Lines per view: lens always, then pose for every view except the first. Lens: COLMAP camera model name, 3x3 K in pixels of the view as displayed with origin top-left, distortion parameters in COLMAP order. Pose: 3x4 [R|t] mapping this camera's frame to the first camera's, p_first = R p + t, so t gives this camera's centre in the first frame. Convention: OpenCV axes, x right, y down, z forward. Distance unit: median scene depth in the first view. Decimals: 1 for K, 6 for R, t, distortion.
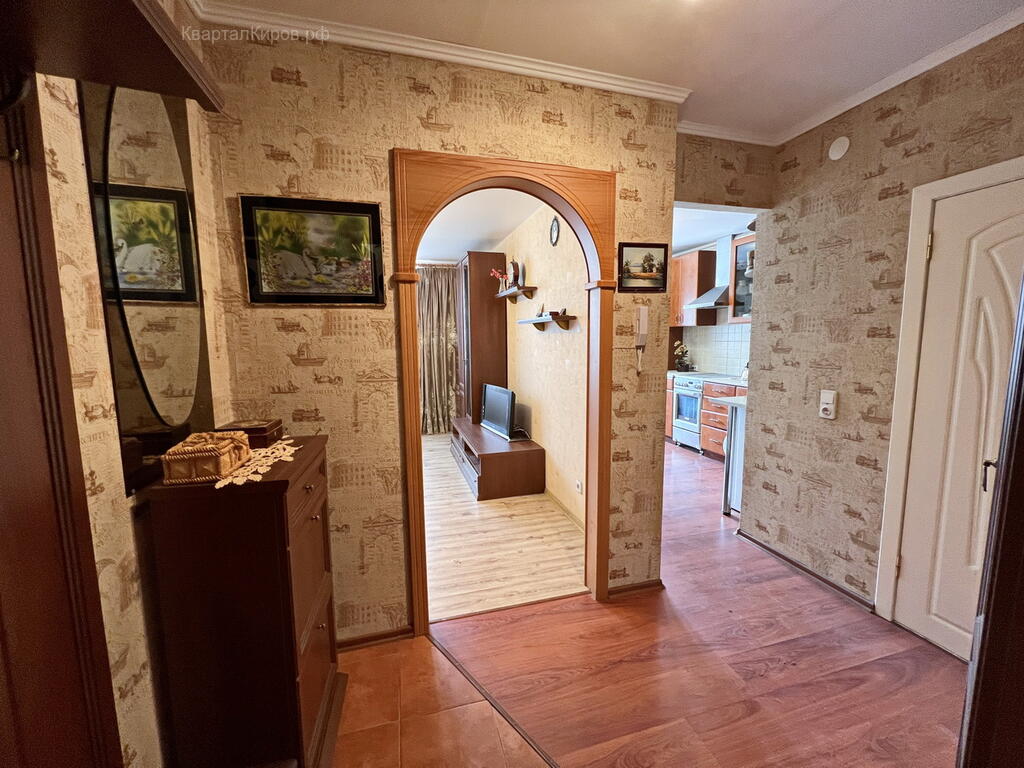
lens RADIAL K [[409.9, 0, 509.8], [0, 409.9, 384.5], [0, 0, 1]] dist [-0.001636, -0.000346]
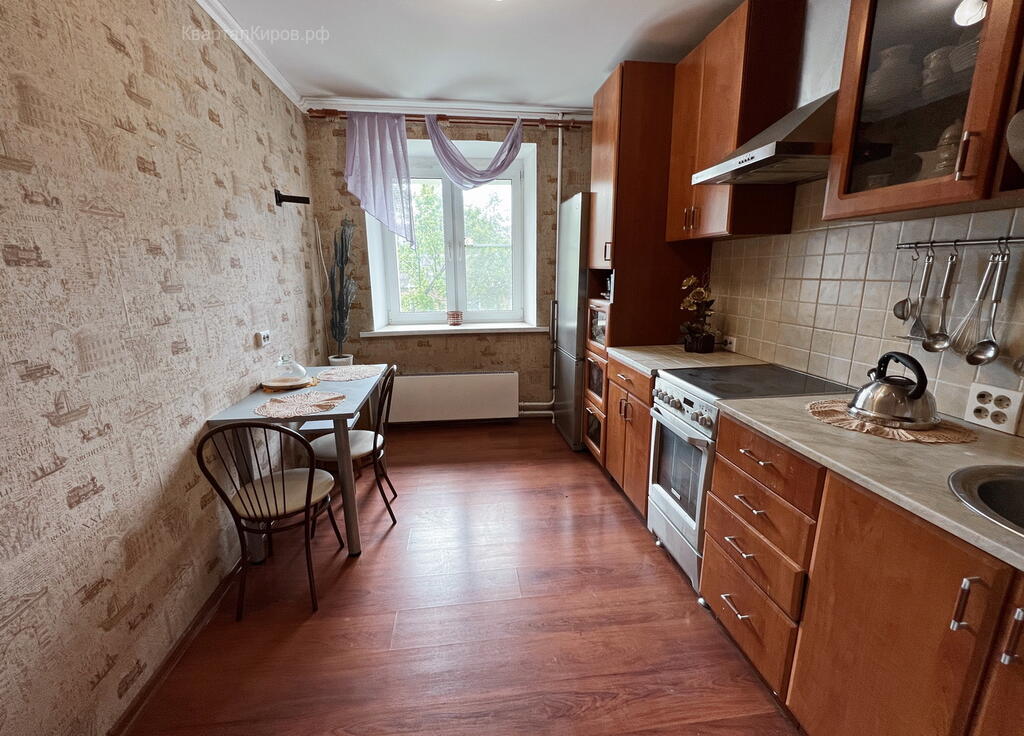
lens RADIAL K [[434.8, 0, 512.7], [0, 434.8, 369.3], [0, 0, 1]] dist [-0.004085, -0.000306]
pose [[0.988885, 0.038028, -0.143740, 0.779758], [-0.021382, 0.993062, 0.115630, -0.157900], [0.147140, -0.111272, 0.982837, 1.400213]]
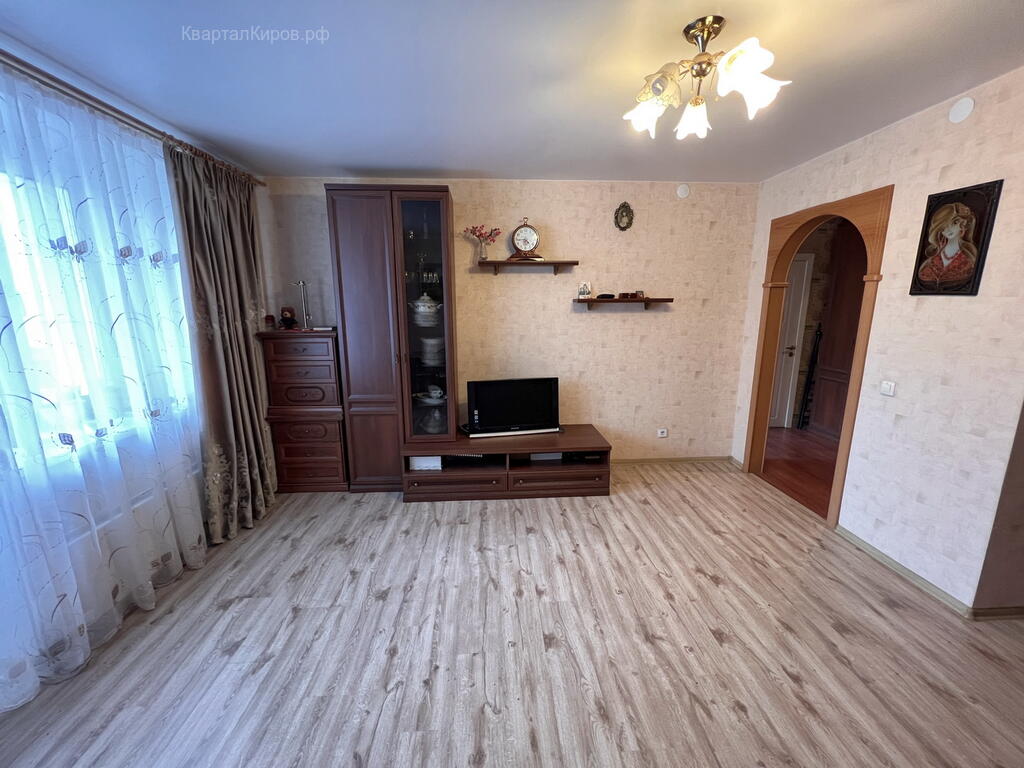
lens RADIAL K [[409.9, 0, 509.4], [0, 409.9, 385.5], [0, 0, 1]] dist [-0.001636, -0.000346]
pose [[0.217186, -0.182264, 0.958963, -1.570456], [0.114680, 0.980374, 0.160361, -0.218026], [-0.969370, 0.075146, 0.233825, 1.589848]]
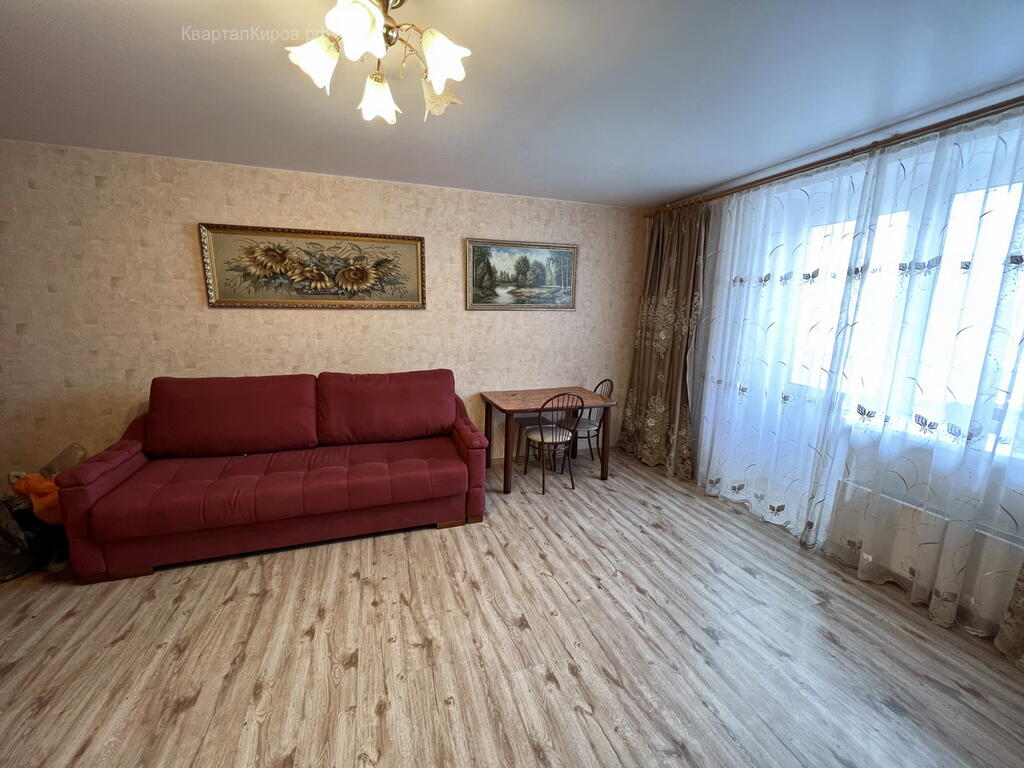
lens RADIAL K [[412.2, 0, 511.4], [0, 412.2, 386.6], [0, 0, 1]] dist [-0.002289, 0.000166]
pose [[0.064172, 0.199219, -0.977852, -0.032671], [-0.130195, 0.973168, 0.189721, -0.235684], [0.989410, 0.115137, 0.088387, 1.581179]]
